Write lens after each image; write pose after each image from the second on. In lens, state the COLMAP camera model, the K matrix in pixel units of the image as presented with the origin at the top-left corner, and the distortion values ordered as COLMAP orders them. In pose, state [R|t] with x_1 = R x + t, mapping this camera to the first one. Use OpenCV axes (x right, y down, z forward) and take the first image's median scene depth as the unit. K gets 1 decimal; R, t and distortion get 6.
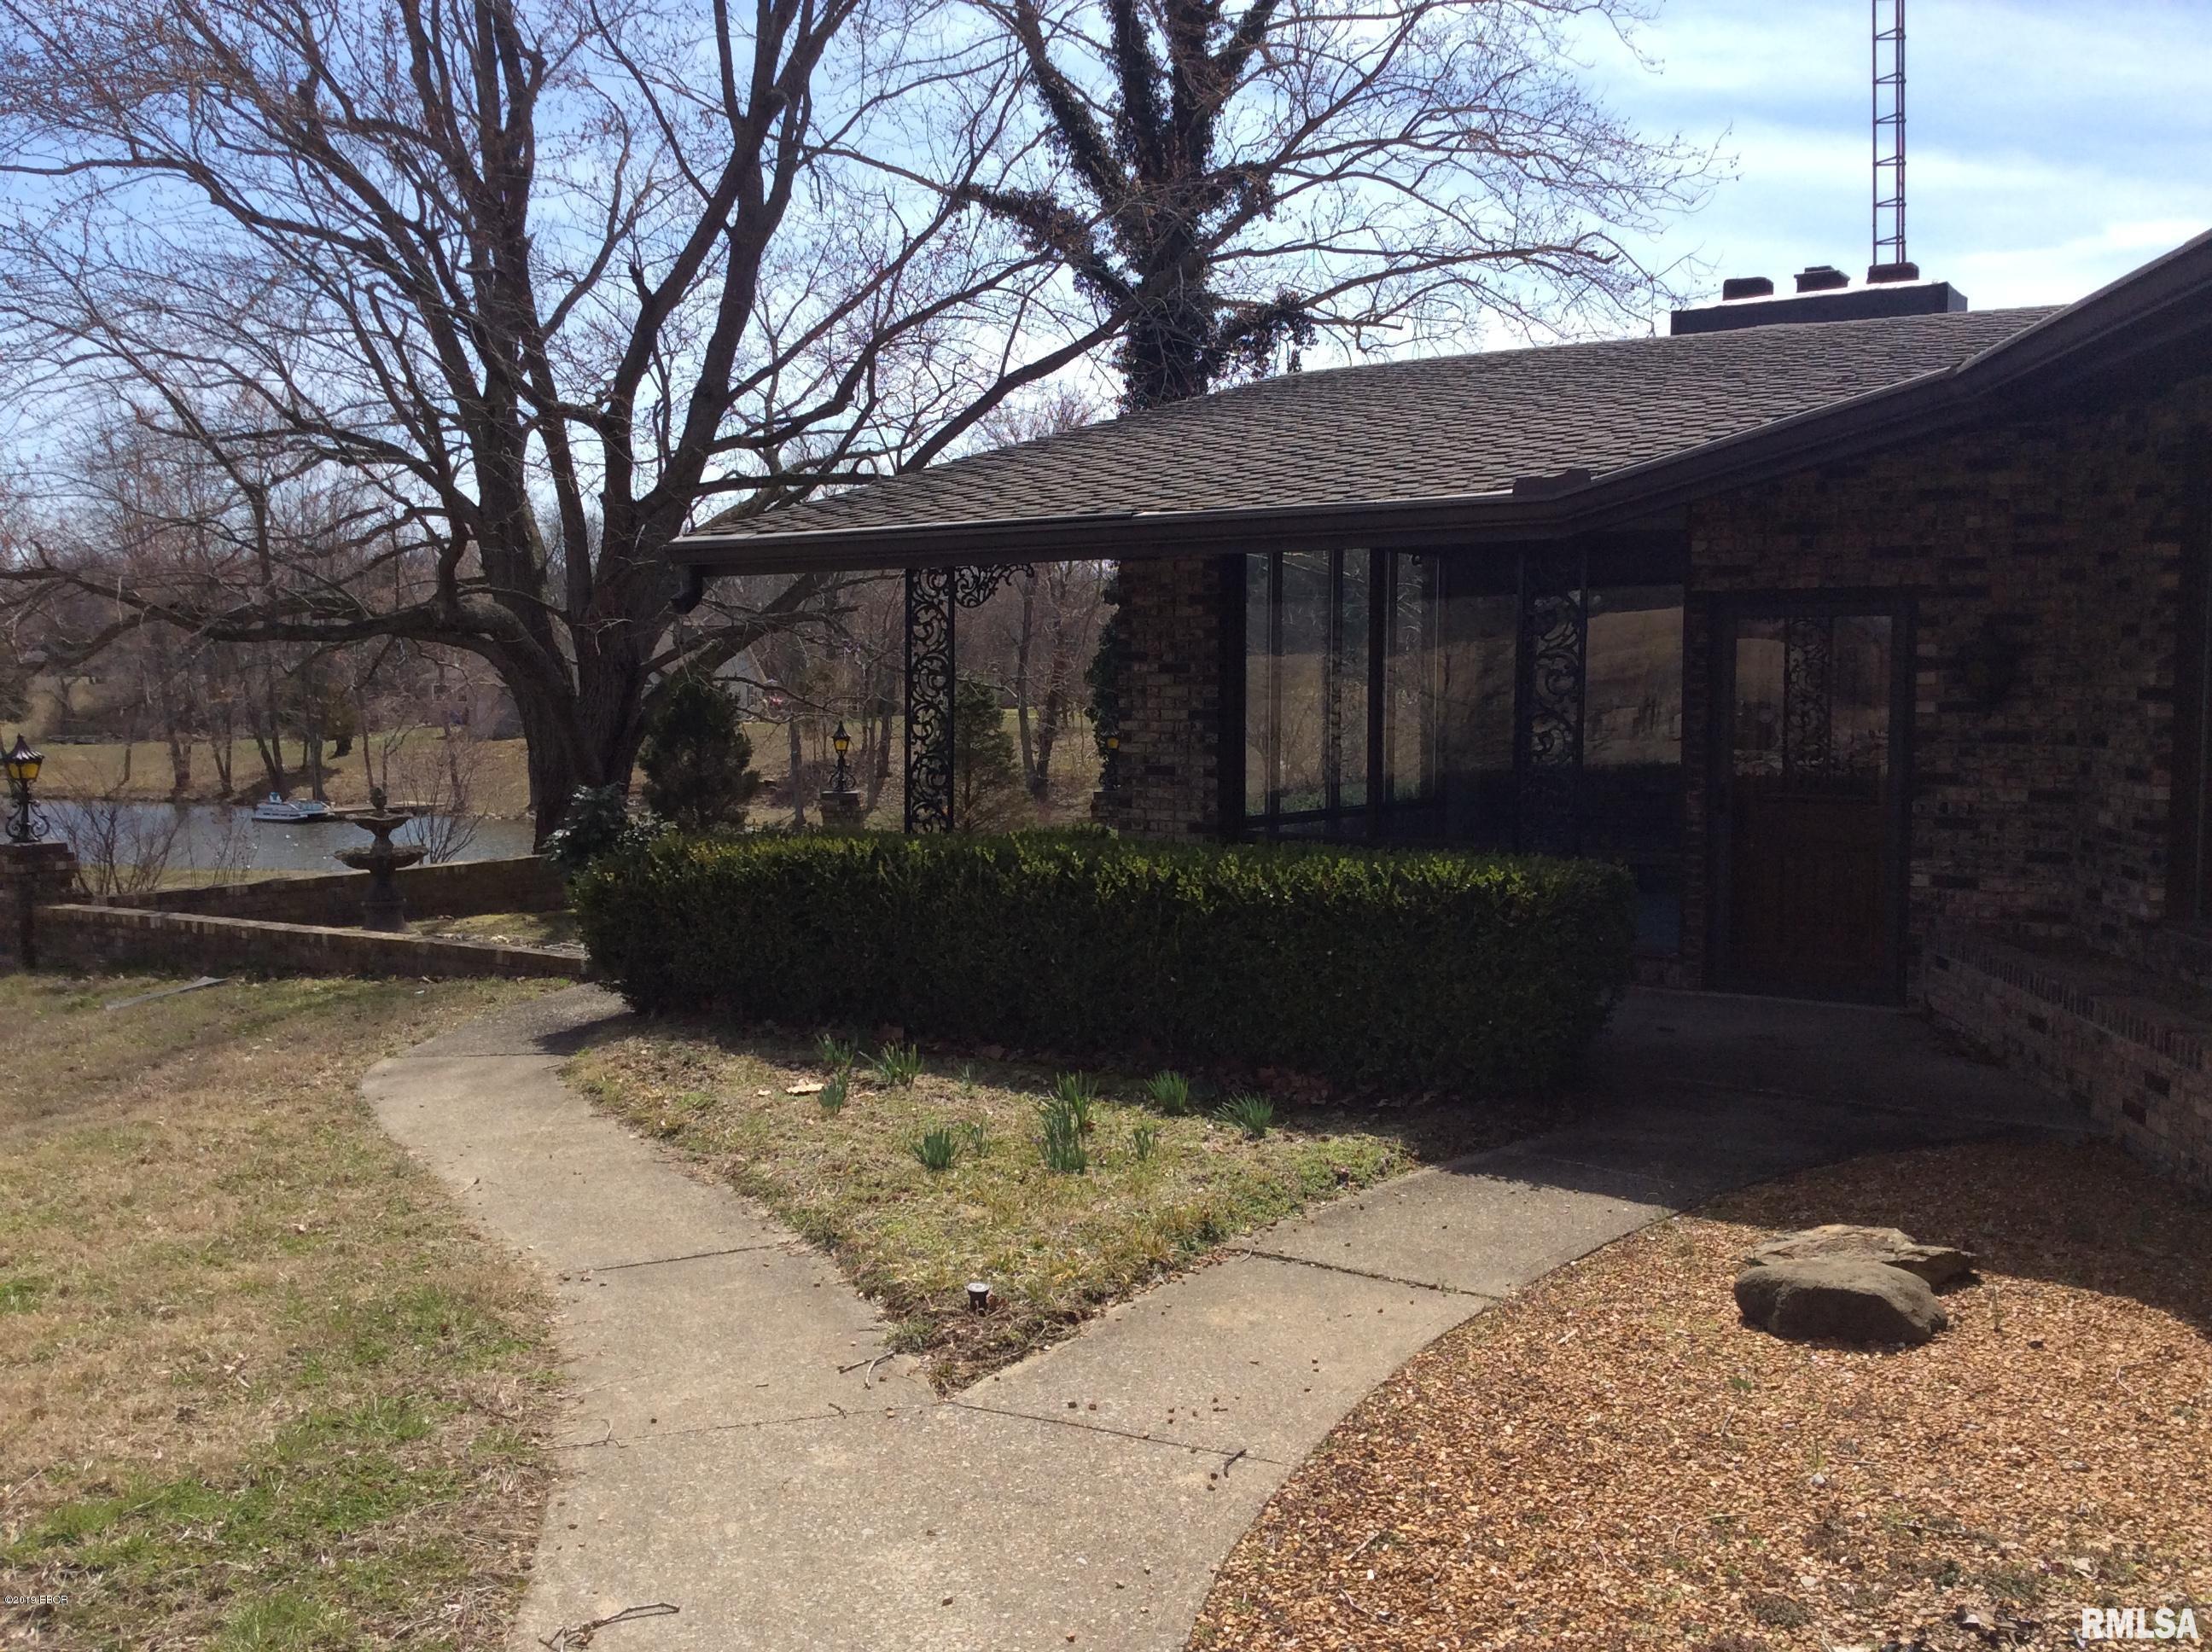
lens RADIAL K [[2007.1, 0, 1106.0], [0, 2007.1, 826.0], [0, 0, 1]] dist [0.131313, -0.240097]
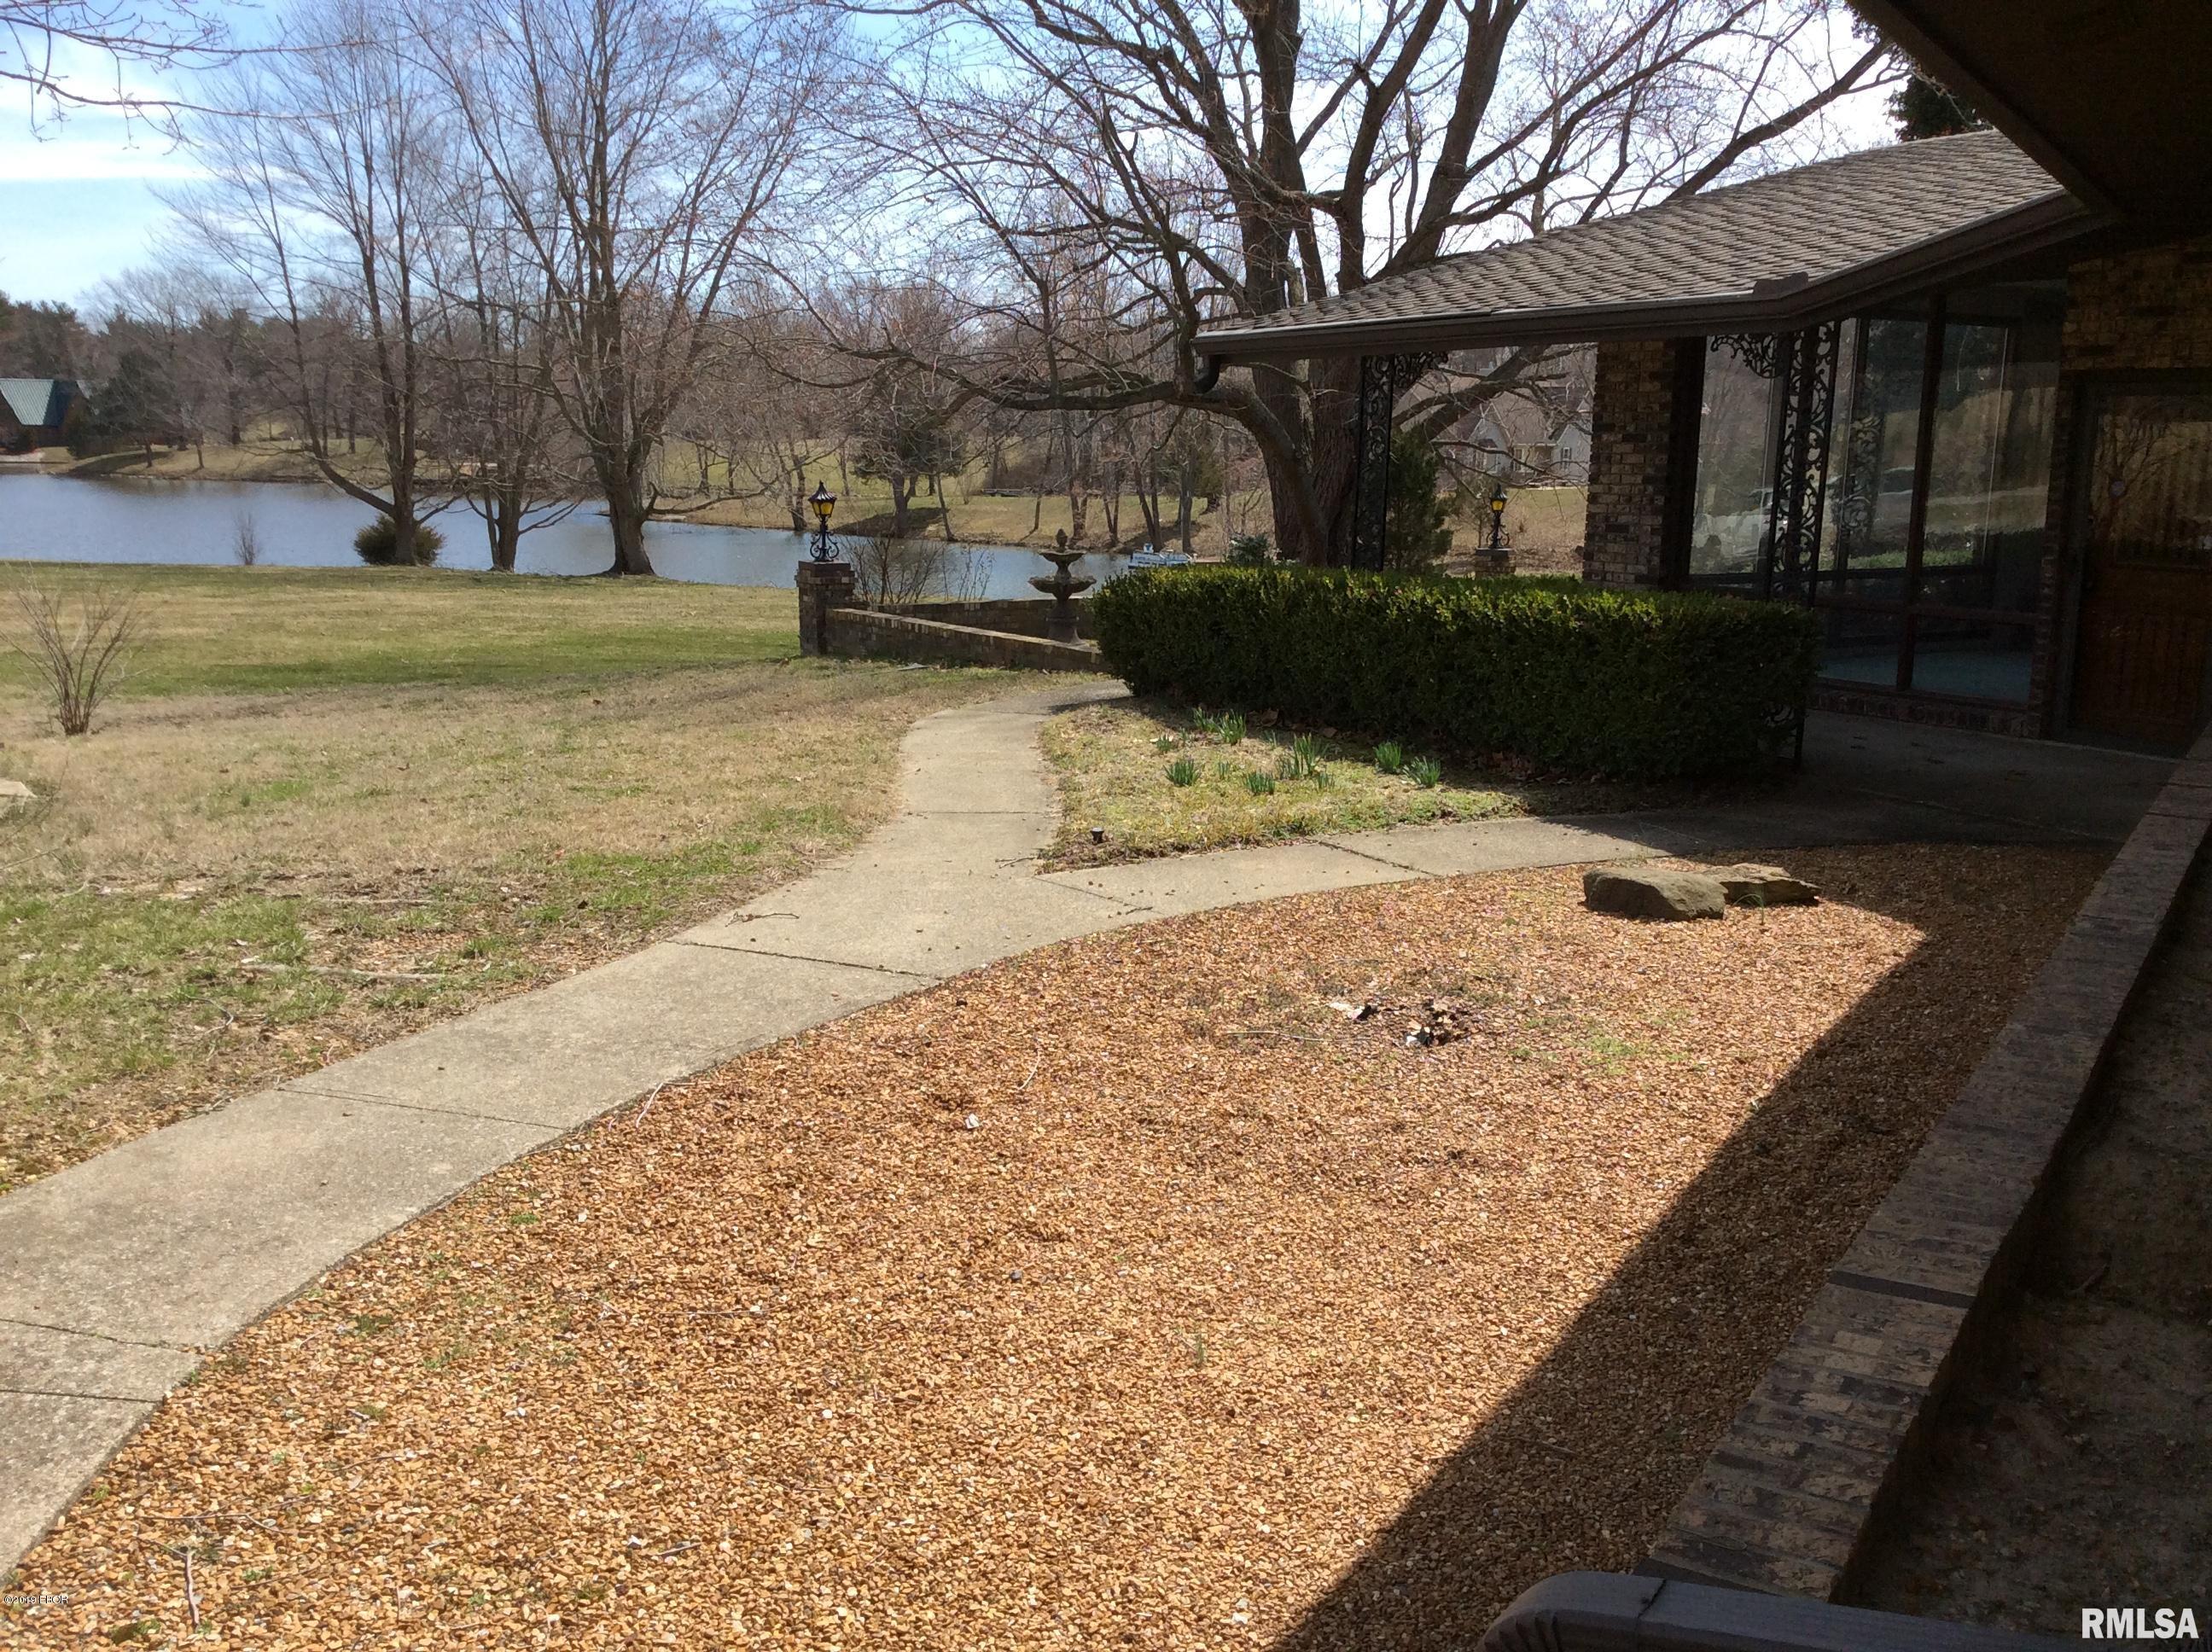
lens RADIAL K [[2007.1, 0, 1106.0], [0, 2007.1, 826.0], [0, 0, 1]] dist [0.131313, -0.240097]
pose [[0.909115, 0.089225, -0.406877, 0.196704], [-0.041923, 0.991428, 0.123742, 0.008330], [0.414430, -0.095438, 0.905063, -0.150780]]
